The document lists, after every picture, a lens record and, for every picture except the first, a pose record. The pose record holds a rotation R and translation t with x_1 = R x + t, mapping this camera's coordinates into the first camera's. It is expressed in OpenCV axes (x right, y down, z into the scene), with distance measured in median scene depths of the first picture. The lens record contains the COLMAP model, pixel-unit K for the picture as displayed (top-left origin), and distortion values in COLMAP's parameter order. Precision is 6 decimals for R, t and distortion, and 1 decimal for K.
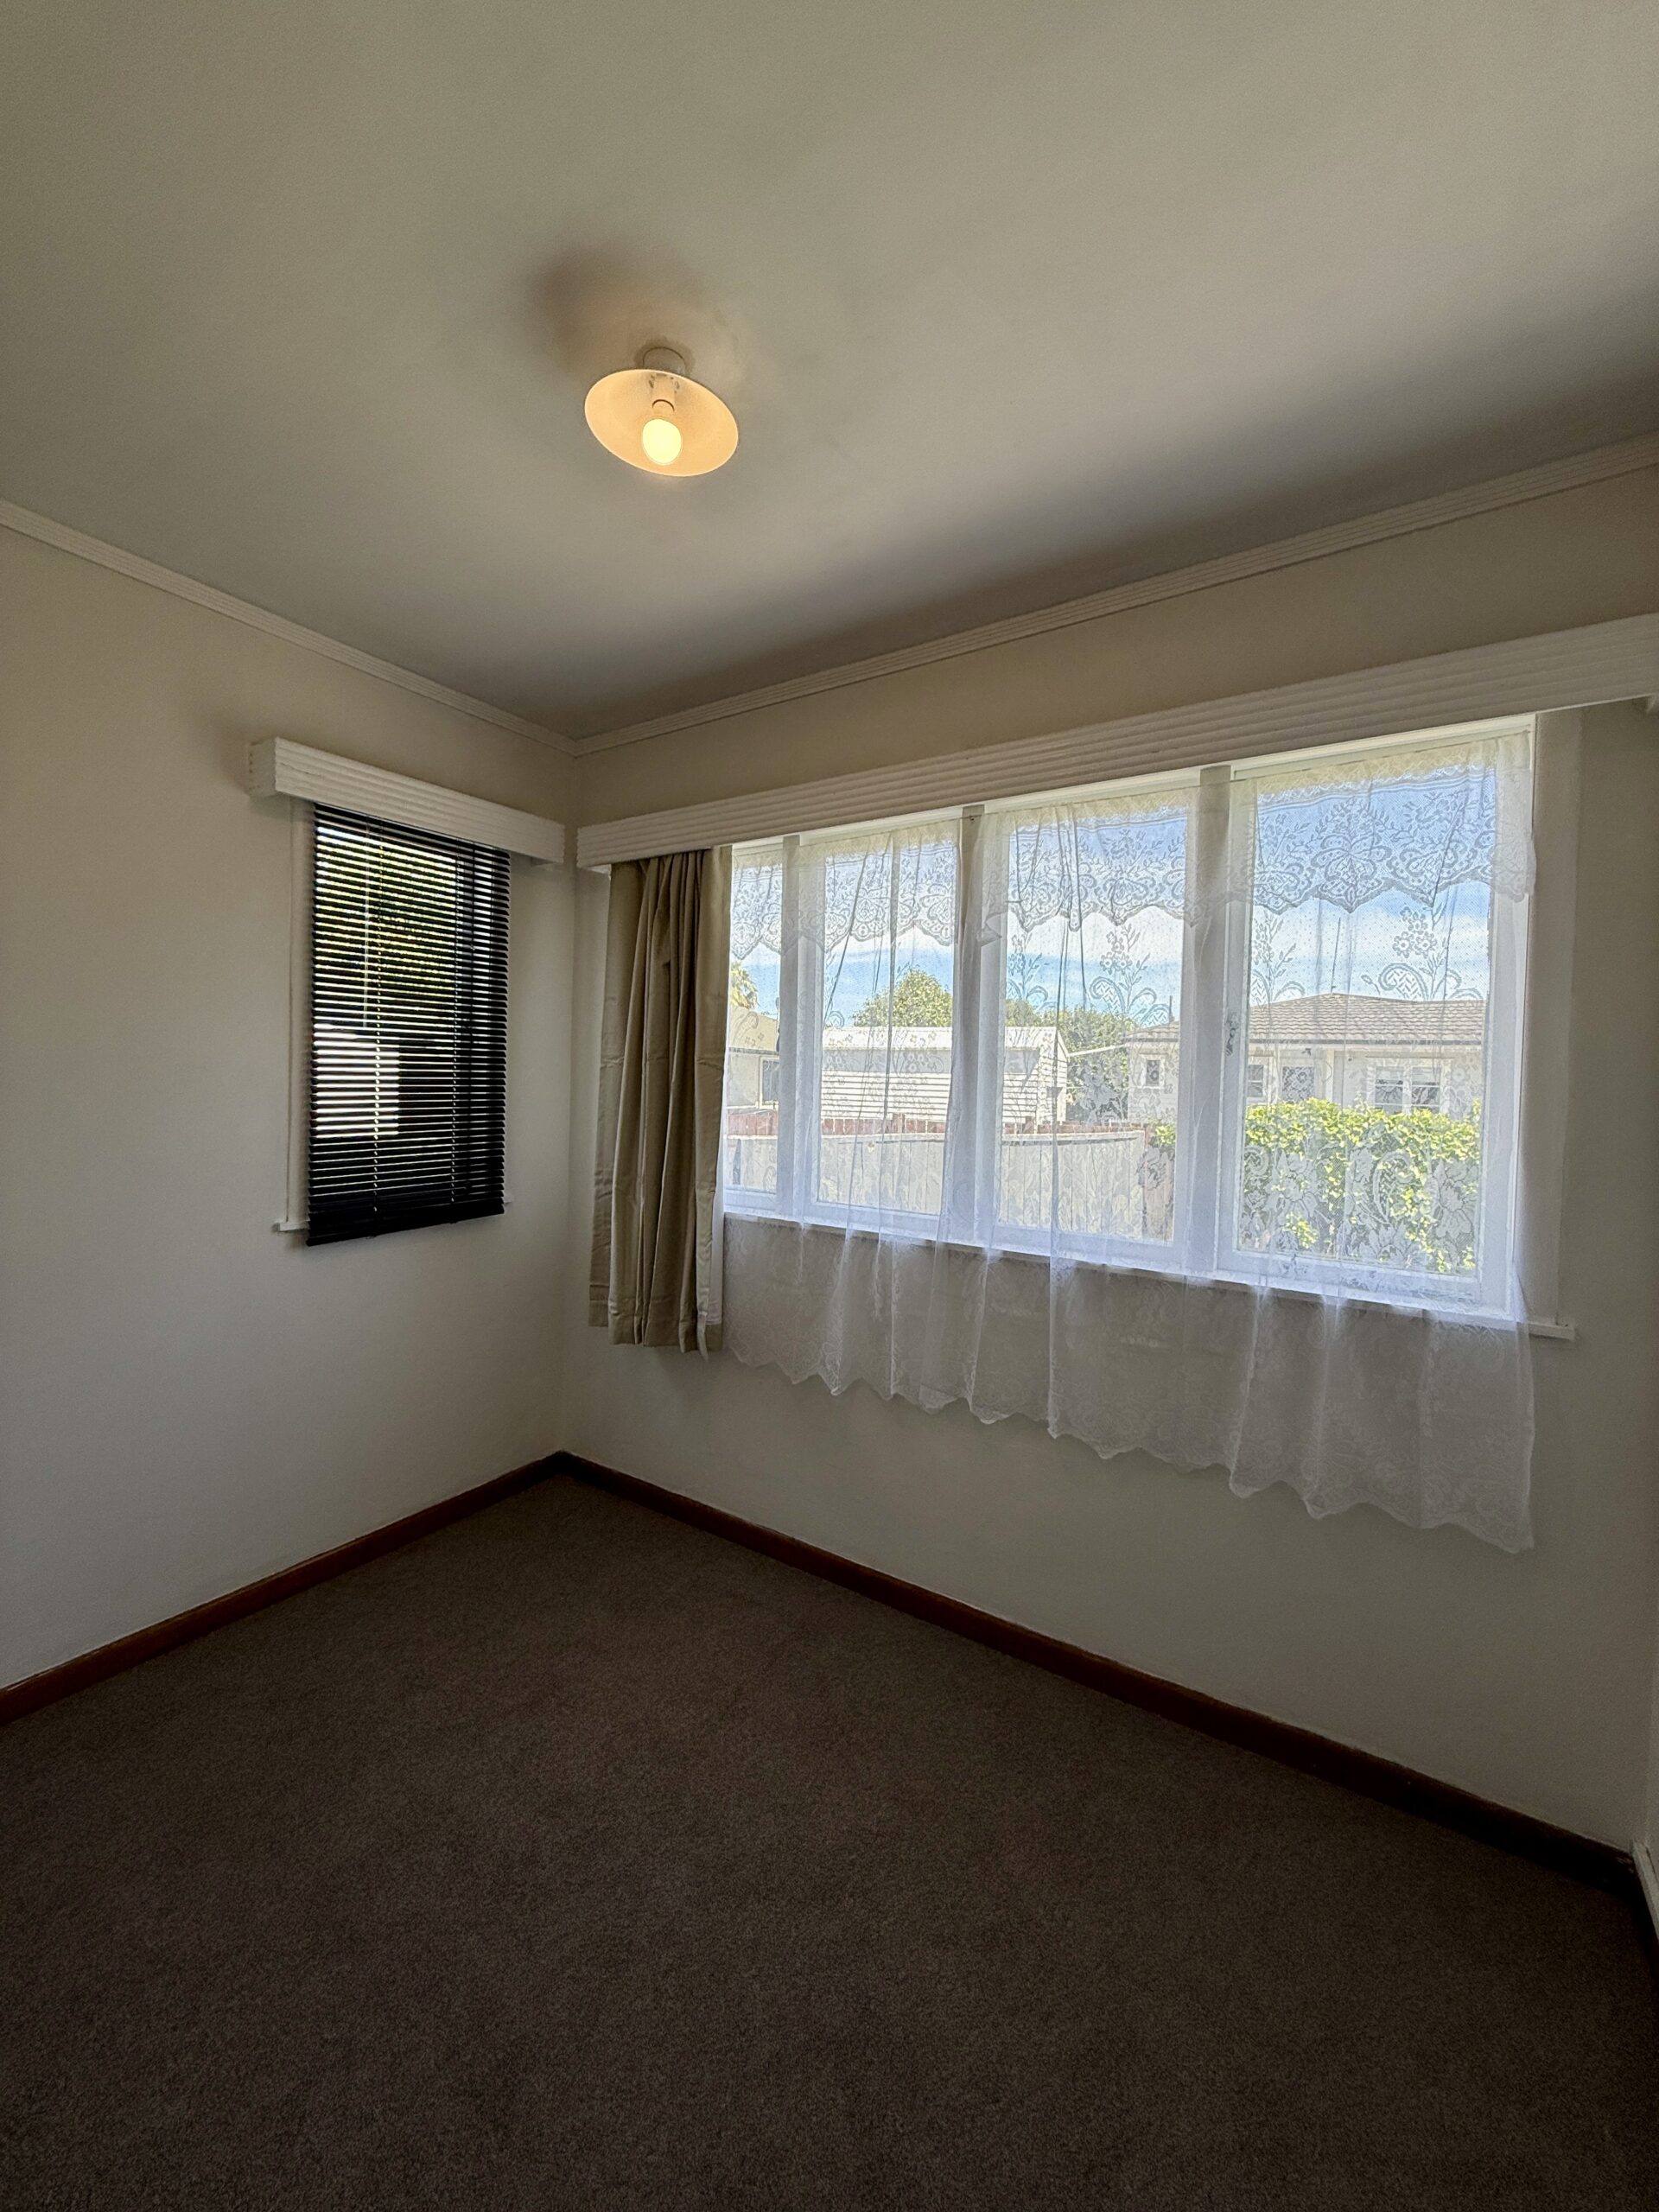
lens RADIAL K [[877.1, 0, 829.9], [0, 877.1, 1099.5], [0, 0, 1]] dist [0.001481, -0.000690]
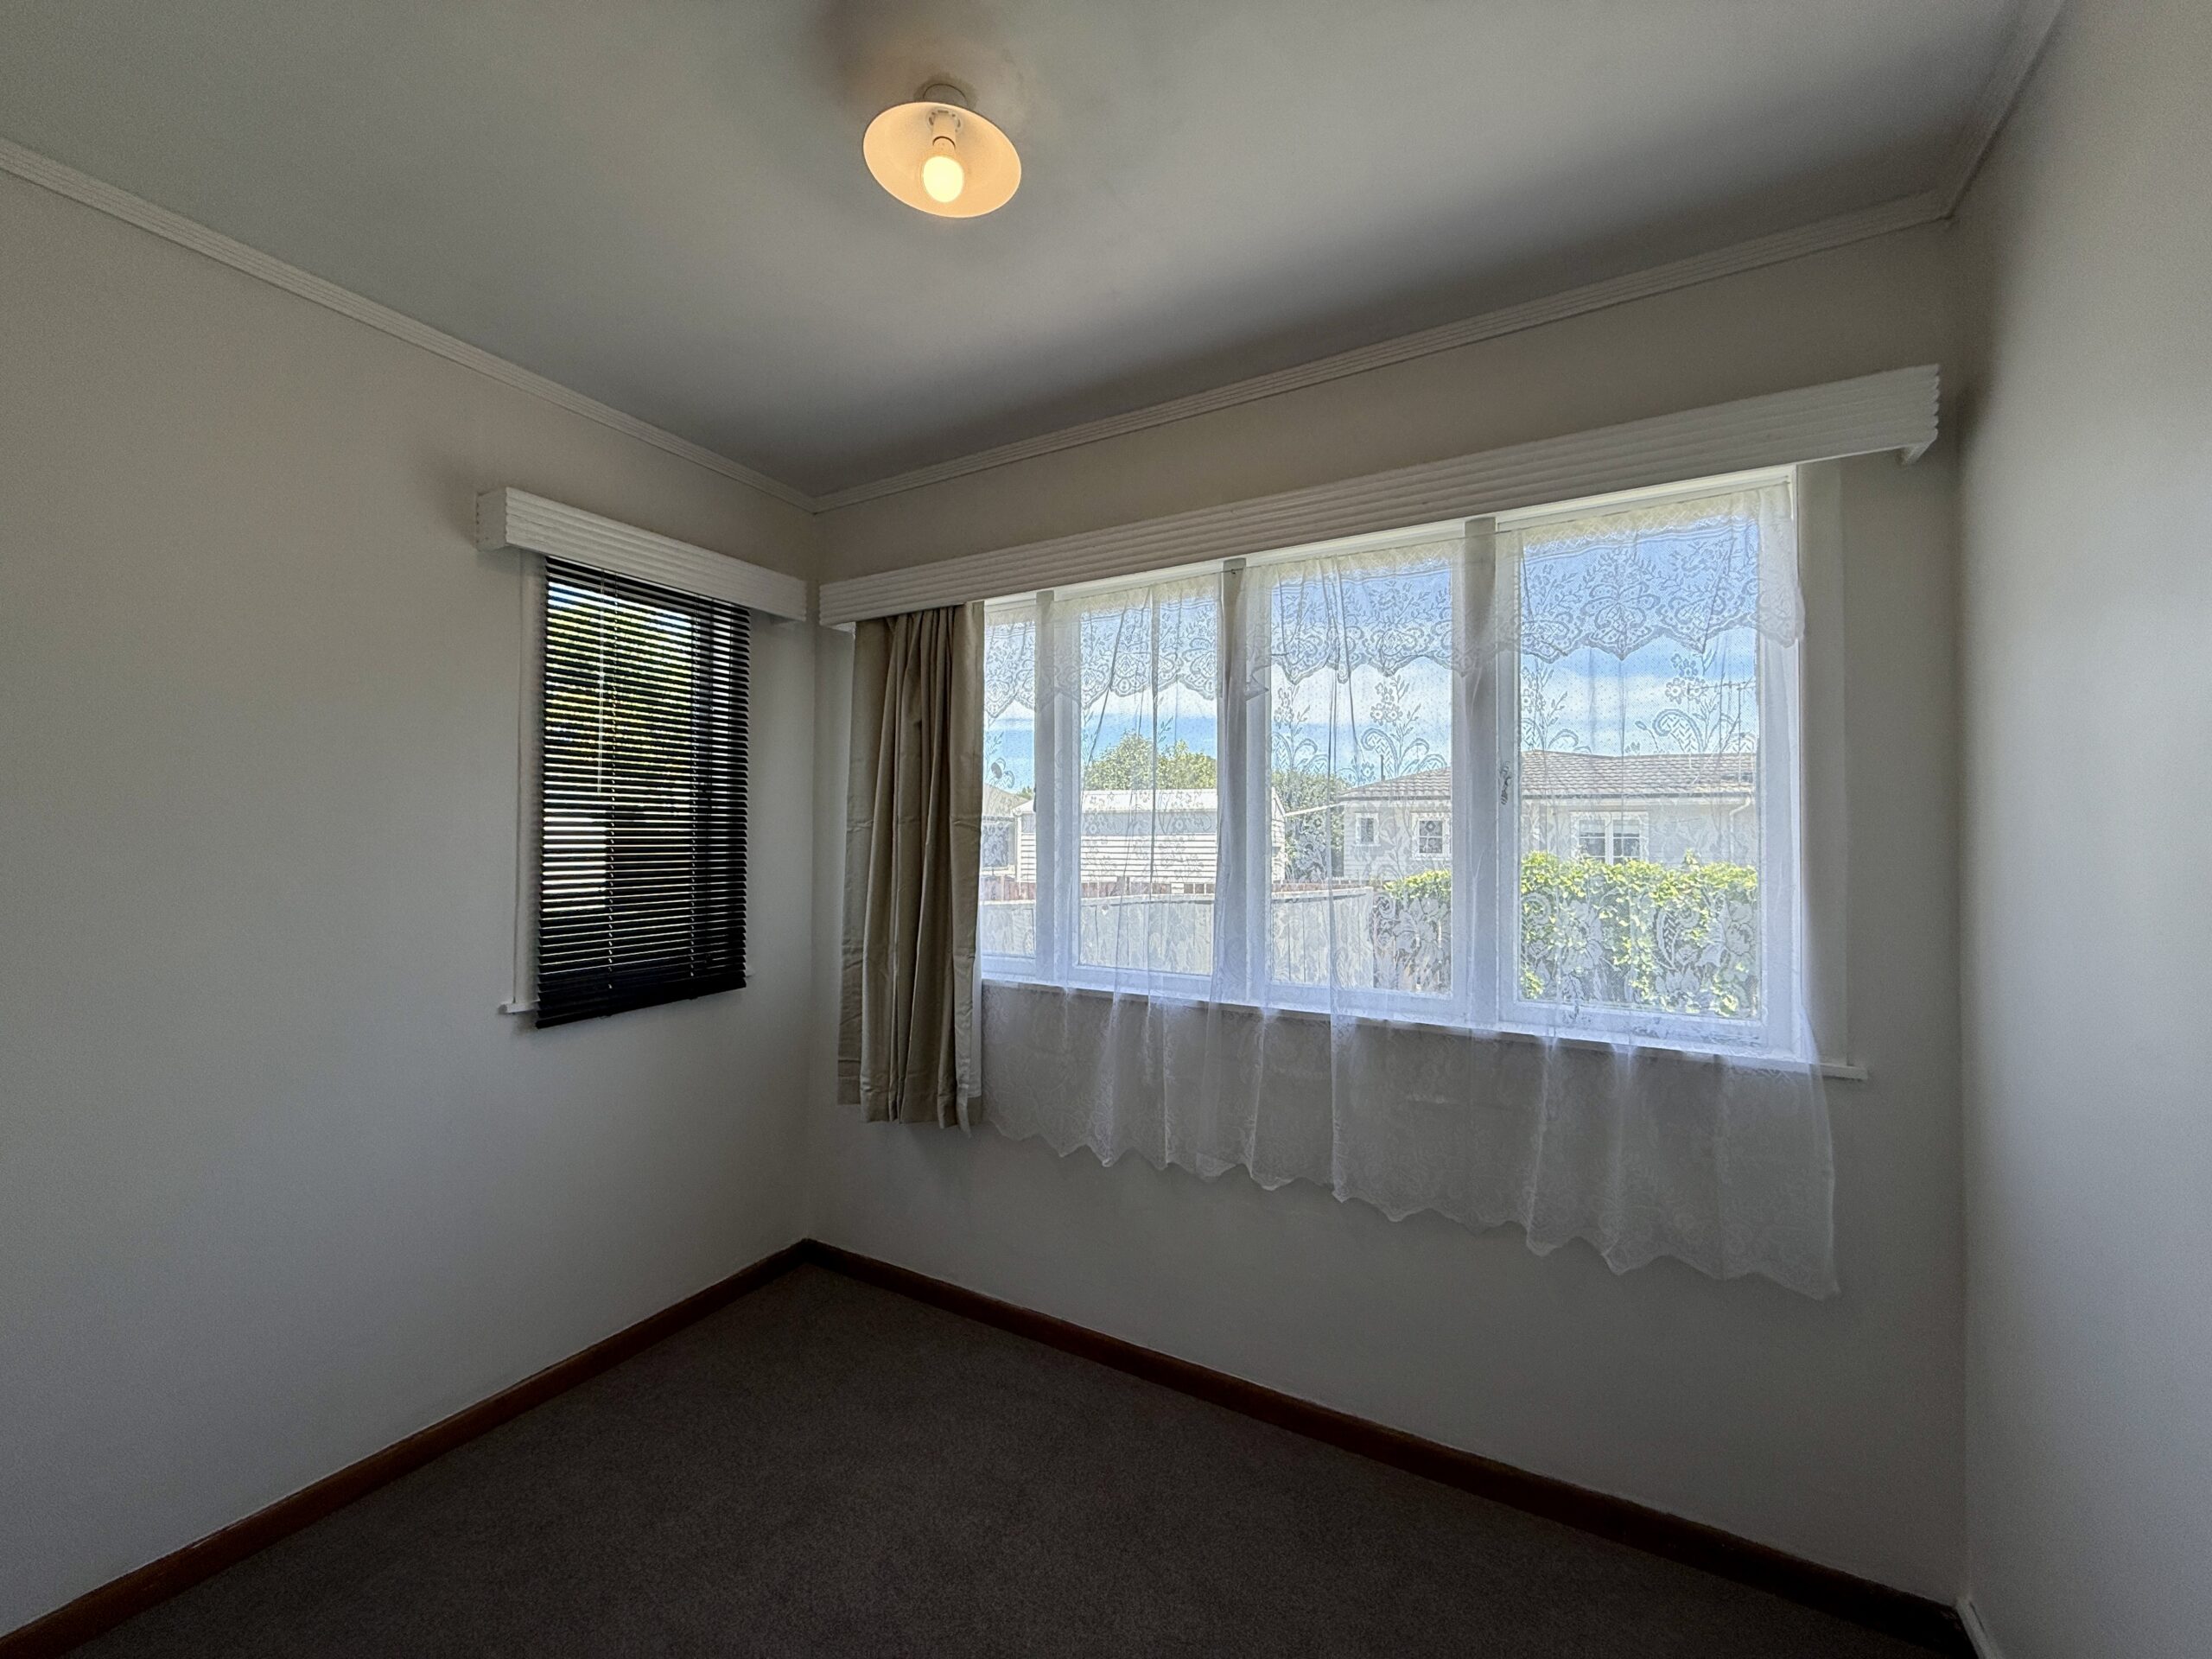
lens RADIAL K [[878.9, 0, 1099.2], [0, 878.9, 831.7], [0, 0, 1]] dist [0.002900, 0.000438]
pose [[0.997837, -0.019641, 0.062740, -0.064090], [0.021900, 0.999129, -0.035529, 0.005783], [-0.061988, 0.036826, 0.997397, 0.031690]]
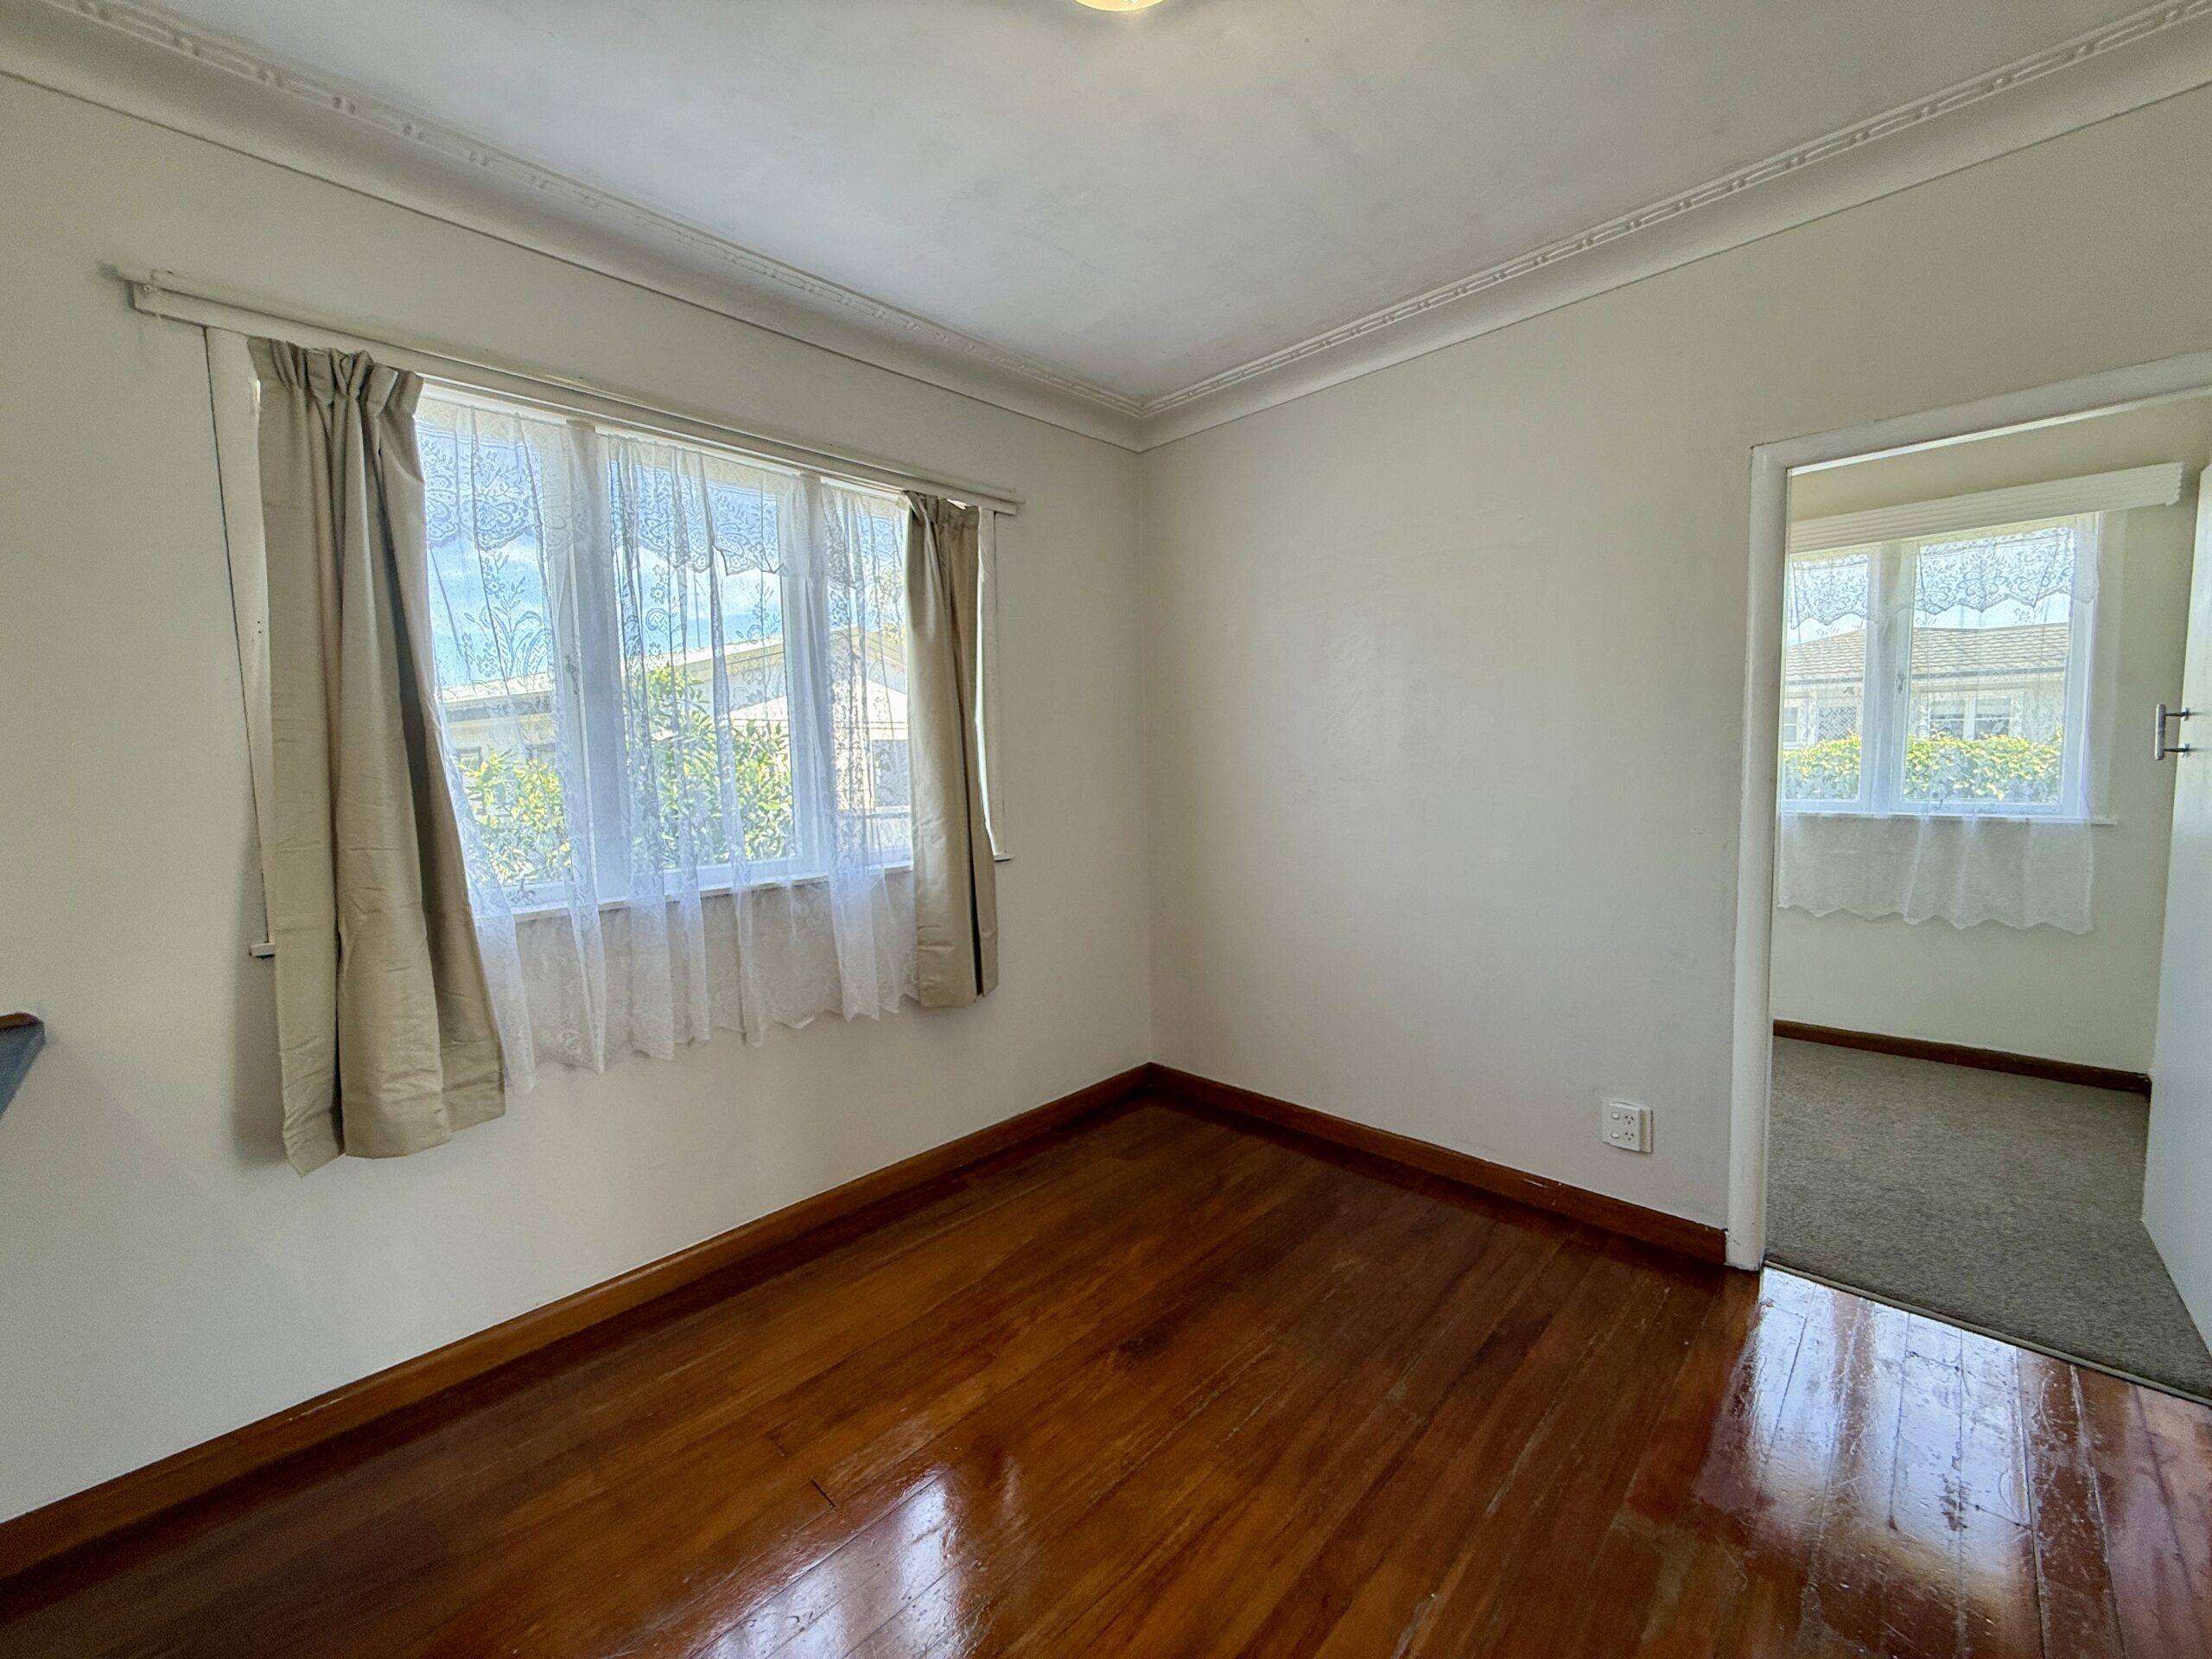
lens RADIAL K [[878.6, 0, 1098.6], [0, 878.6, 830.4], [0, 0, 1]] dist [0.000157, -0.000044]
pose [[0.980542, -0.035792, -0.193016, -0.798120], [0.047343, 0.997332, 0.055568, 0.050223], [0.190513, -0.063625, 0.979621, -1.075280]]
